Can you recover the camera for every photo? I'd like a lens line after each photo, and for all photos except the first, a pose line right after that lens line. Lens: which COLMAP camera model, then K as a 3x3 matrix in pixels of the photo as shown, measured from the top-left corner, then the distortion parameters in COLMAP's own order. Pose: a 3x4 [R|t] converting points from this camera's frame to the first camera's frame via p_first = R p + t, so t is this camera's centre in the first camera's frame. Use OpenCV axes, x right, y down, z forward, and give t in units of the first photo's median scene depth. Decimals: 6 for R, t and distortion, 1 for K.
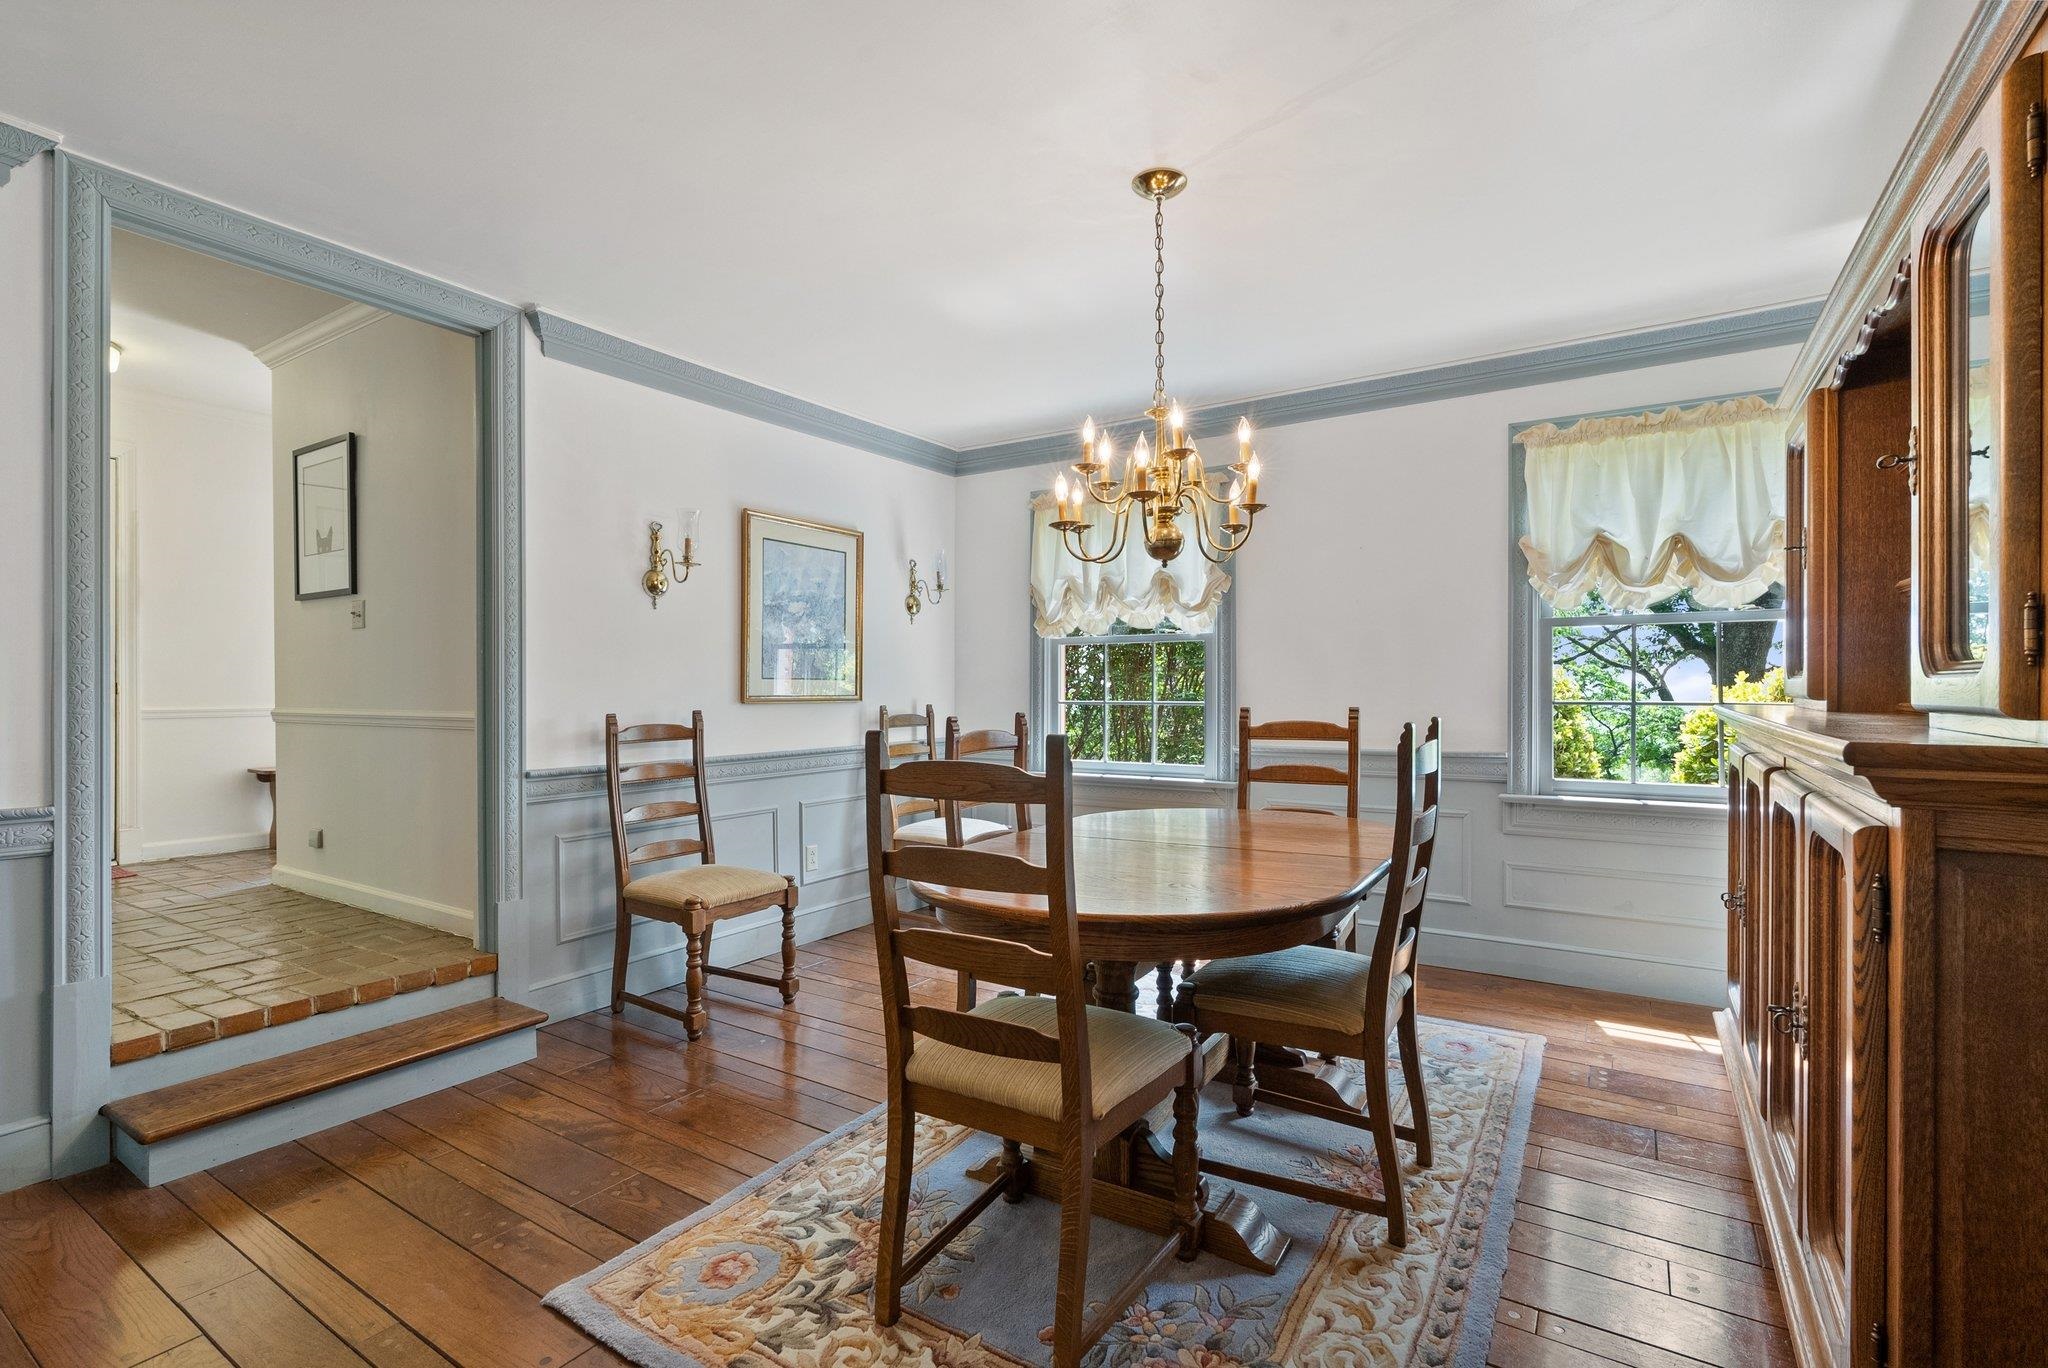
lens RADIAL K [[935.2, 0, 1027.0], [0, 935.2, 684.7], [0, 0, 1]] dist [-0.005190, 0.000418]
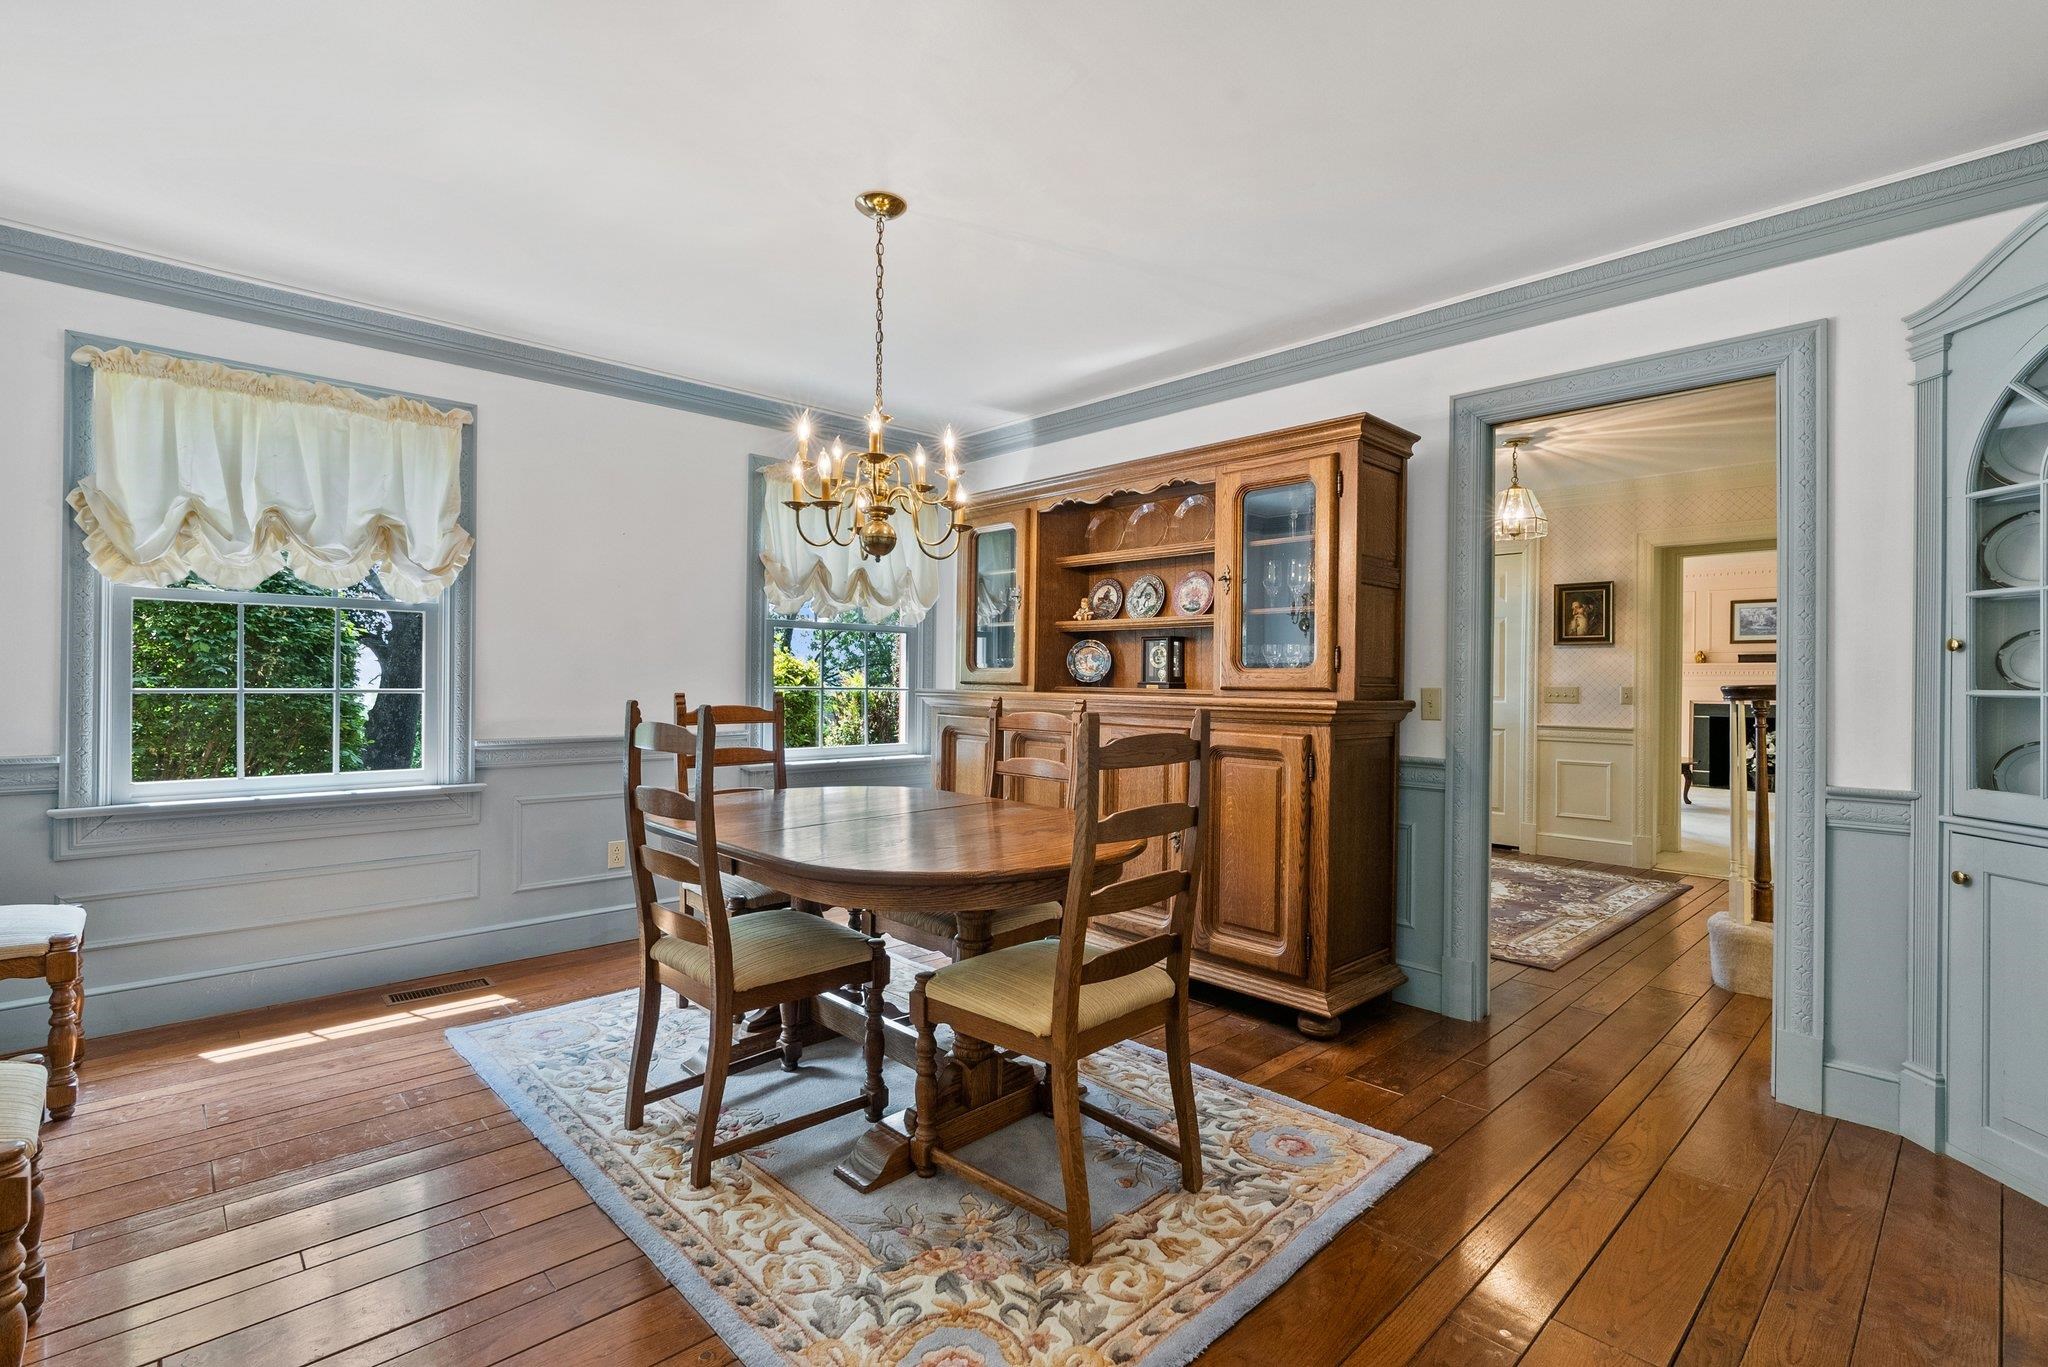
lens RADIAL K [[935.2, 0, 1038.3], [0, 935.2, 683.2], [0, 0, 1]] dist [-0.005190, 0.000418]
pose [[0.231807, 0.000401, 0.972762, -0.844150], [-0.012942, 0.999913, 0.002672, 0.008495], [-0.972676, -0.013208, 0.231792, 0.562443]]
